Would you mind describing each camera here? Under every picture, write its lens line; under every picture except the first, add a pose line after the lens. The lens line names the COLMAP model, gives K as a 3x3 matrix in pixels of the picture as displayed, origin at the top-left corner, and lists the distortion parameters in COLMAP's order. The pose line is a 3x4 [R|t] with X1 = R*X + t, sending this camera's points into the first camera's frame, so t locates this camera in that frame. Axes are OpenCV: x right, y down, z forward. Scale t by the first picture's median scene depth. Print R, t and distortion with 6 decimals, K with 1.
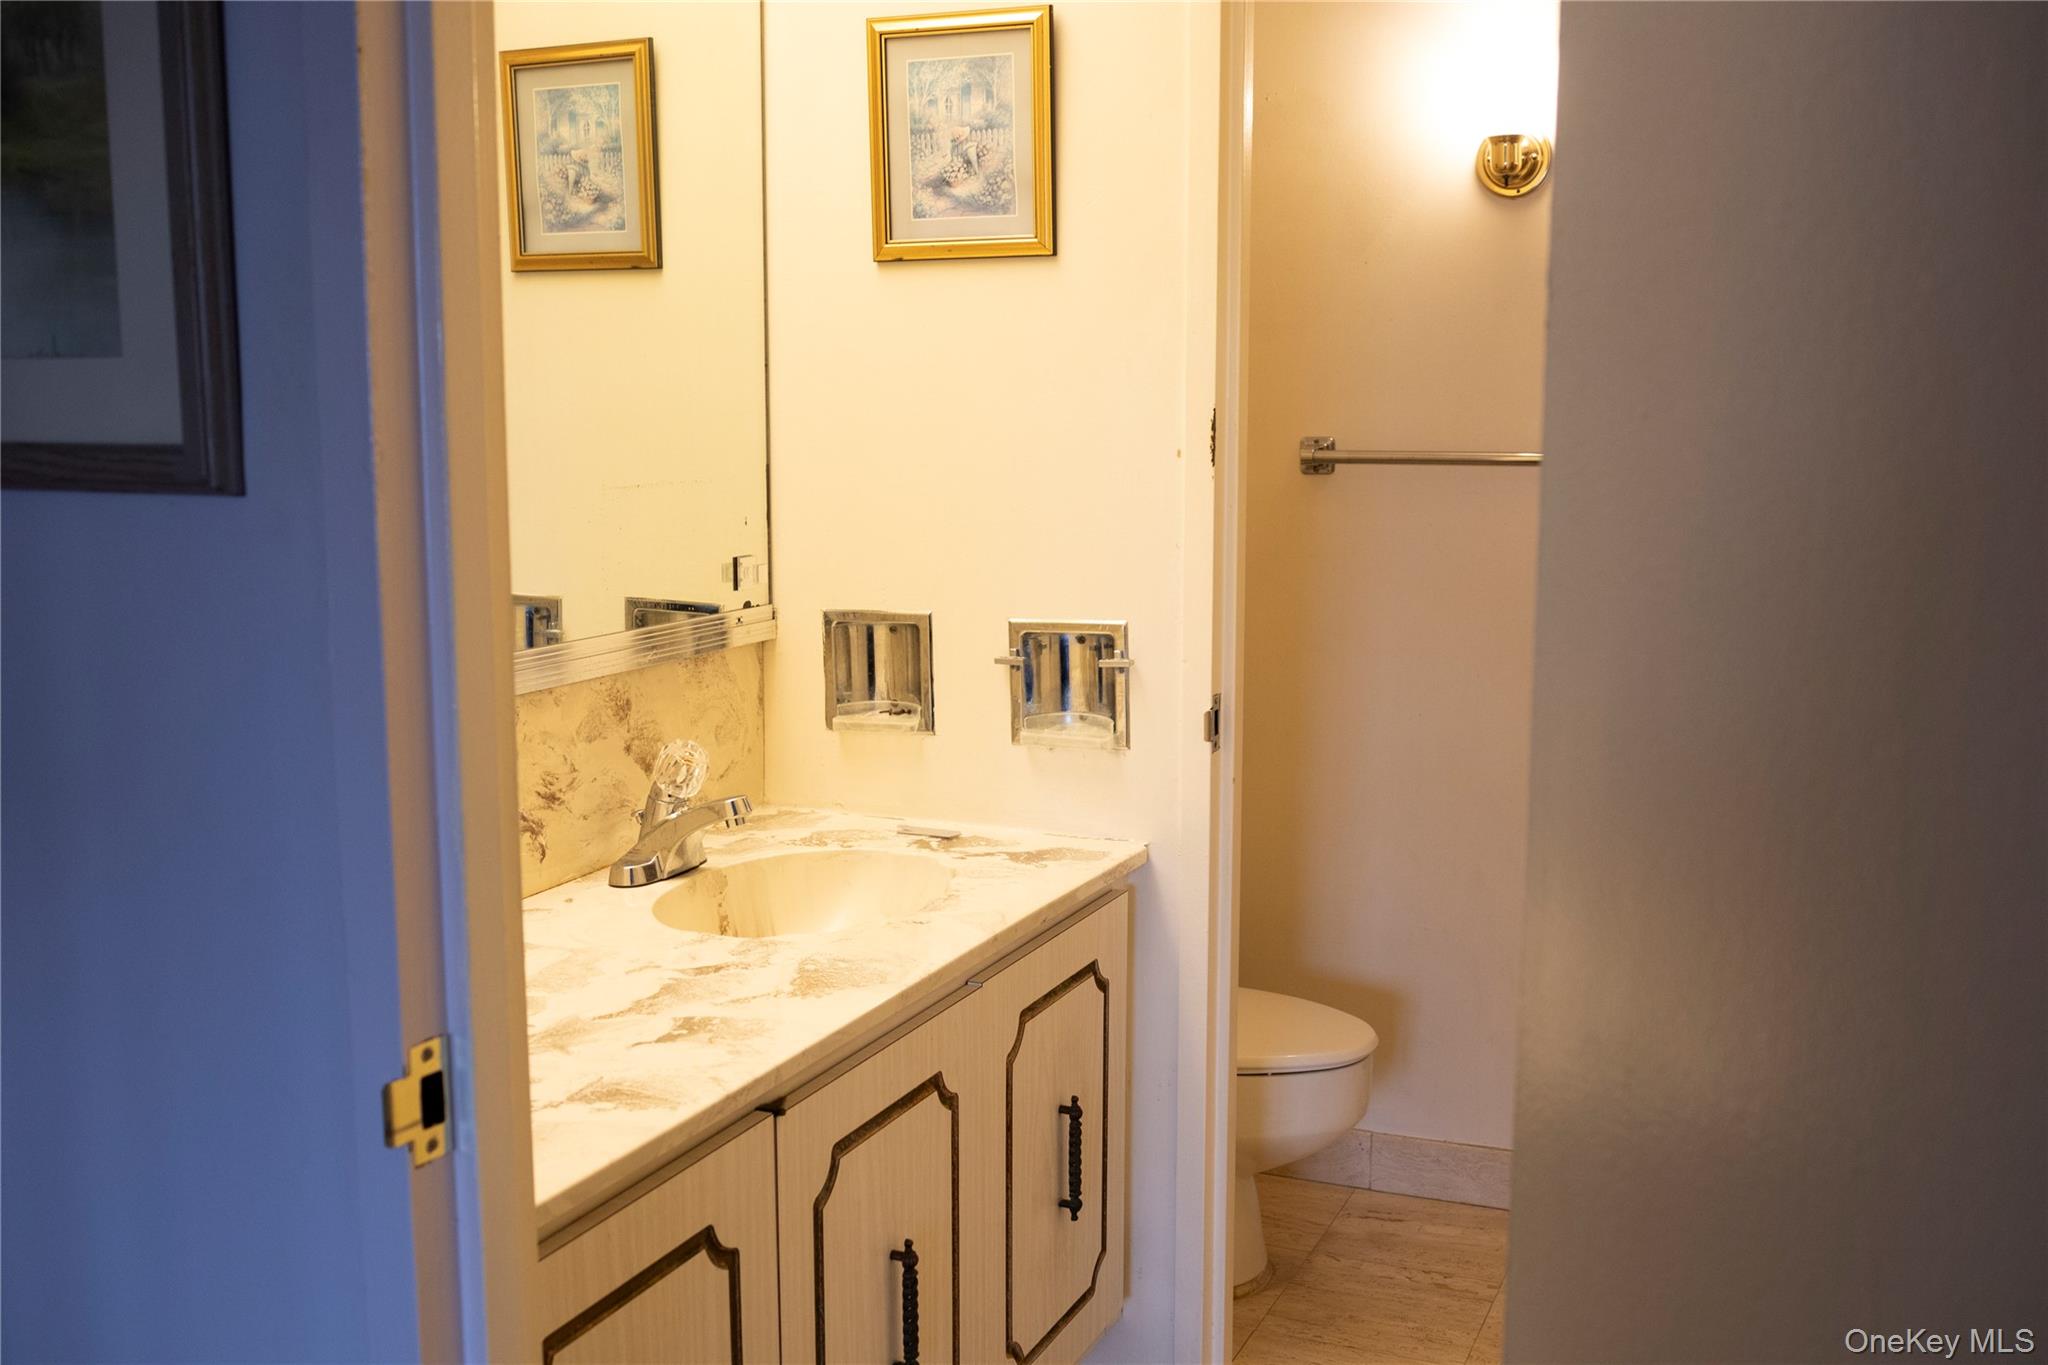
lens RADIAL K [[2173.1, 0, 1030.5], [0, 2173.1, 688.8], [0, 0, 1]] dist [-0.008891, 0.000000]
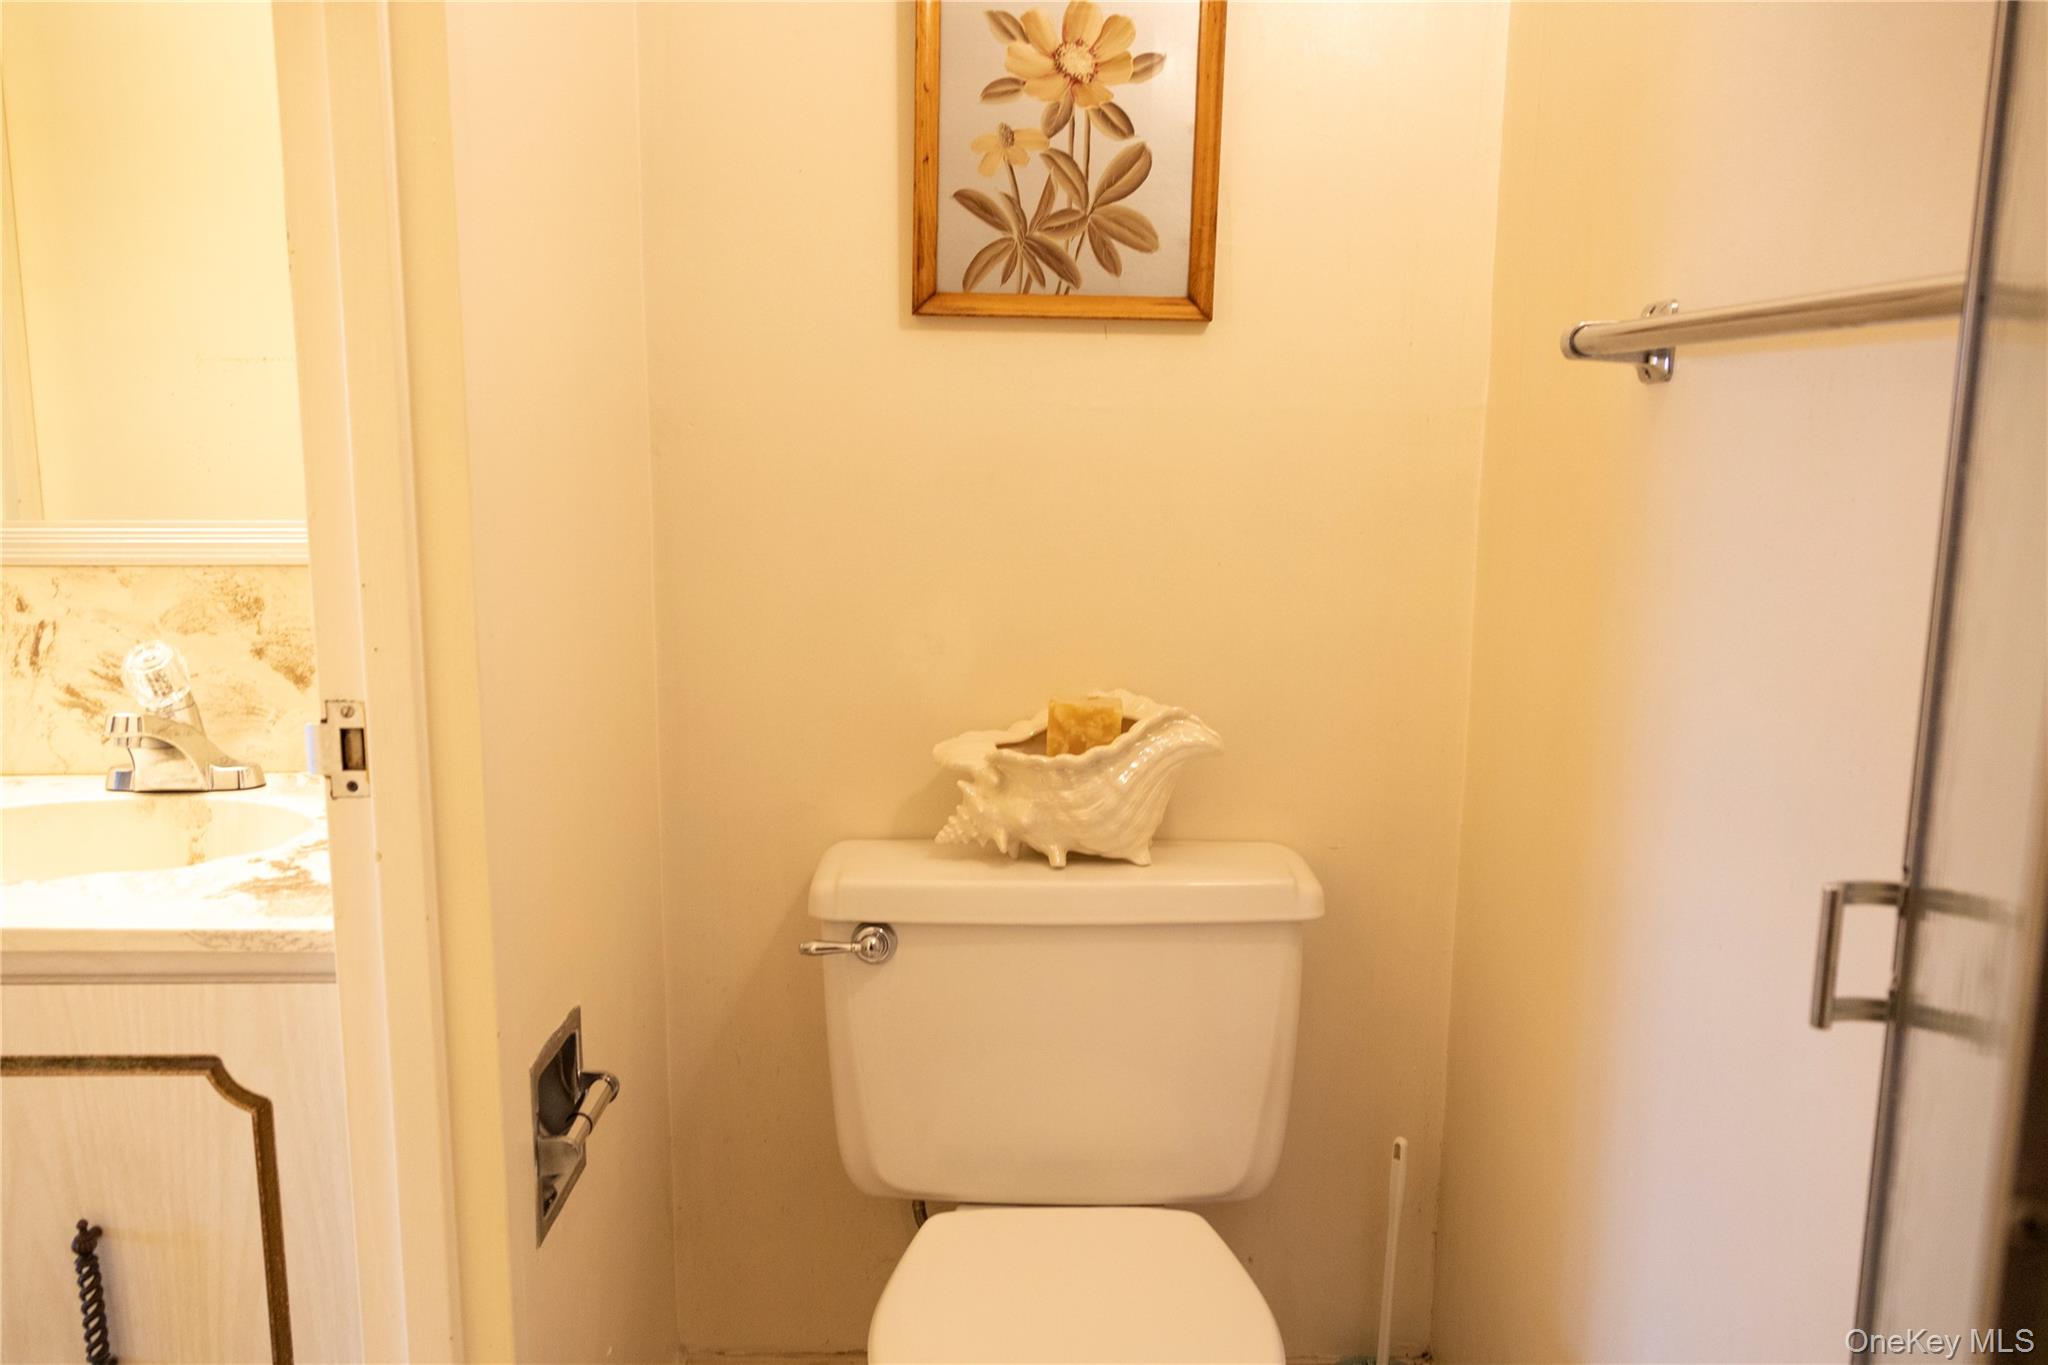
lens RADIAL K [[1747.4, 0, 1019.6], [0, 1747.4, 677.1], [0, 0, 1]] dist [0.010897, 0.030794]
pose [[0.386189, 0.148832, -0.910333, 0.579267], [-0.133182, 0.985553, 0.104630, -0.077564], [0.912754, 0.080833, 0.400432, 0.956201]]
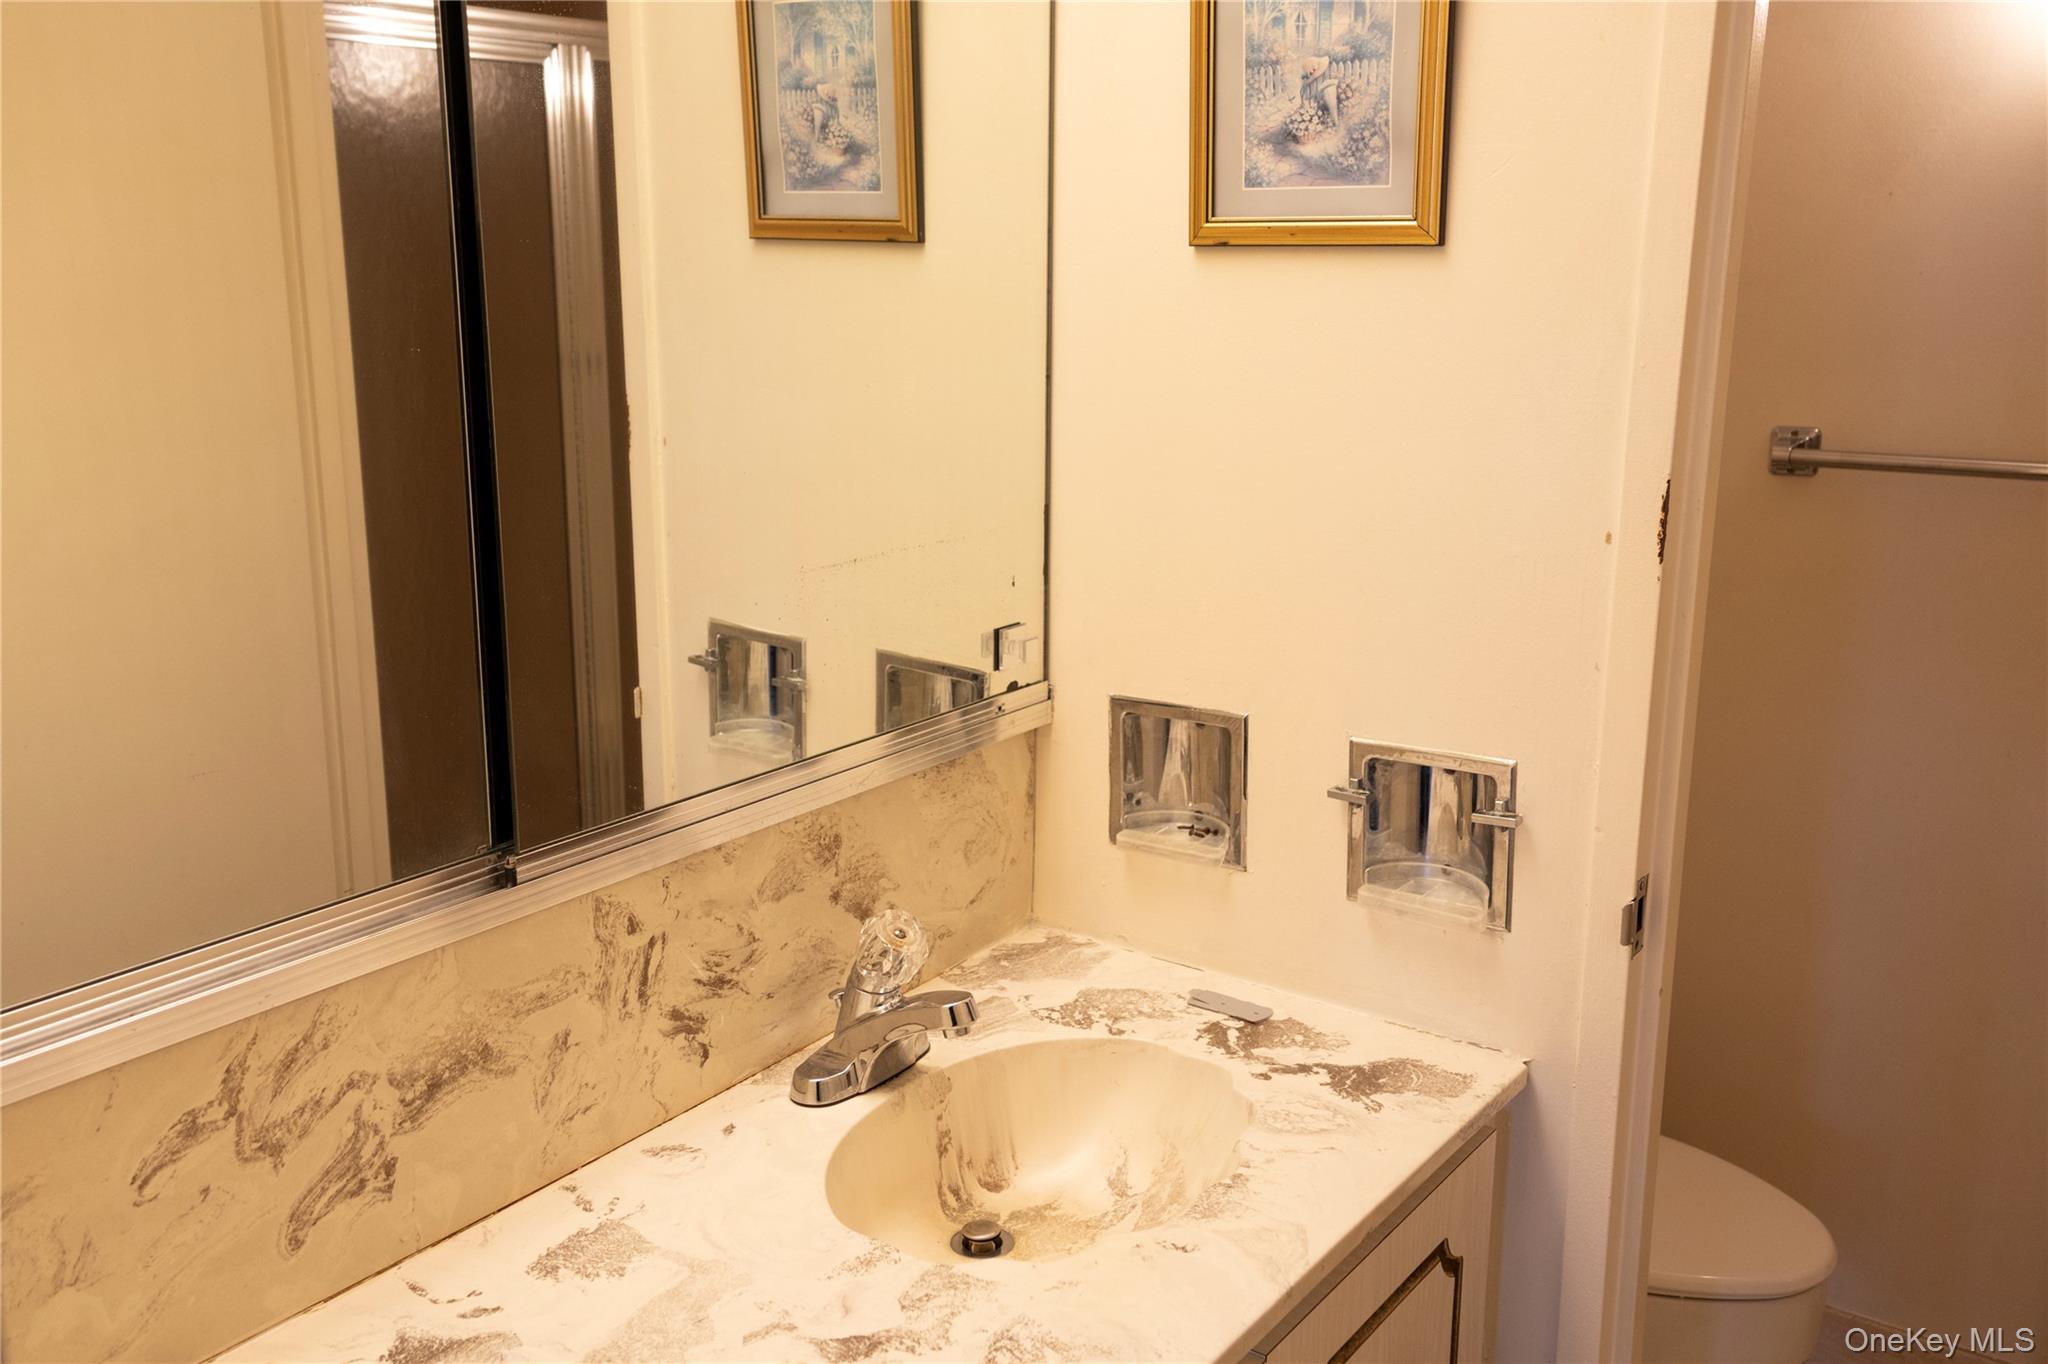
lens RADIAL K [[1944.9, 0, 990.5], [0, 1944.9, 668.0], [0, 0, 1]] dist [0.083168, 0.000000]
pose [[0.975016, 0.054129, -0.215437, 0.012627], [-0.033763, 0.994700, 0.097114, -0.117220], [0.219552, -0.087414, 0.971677, 0.331933]]
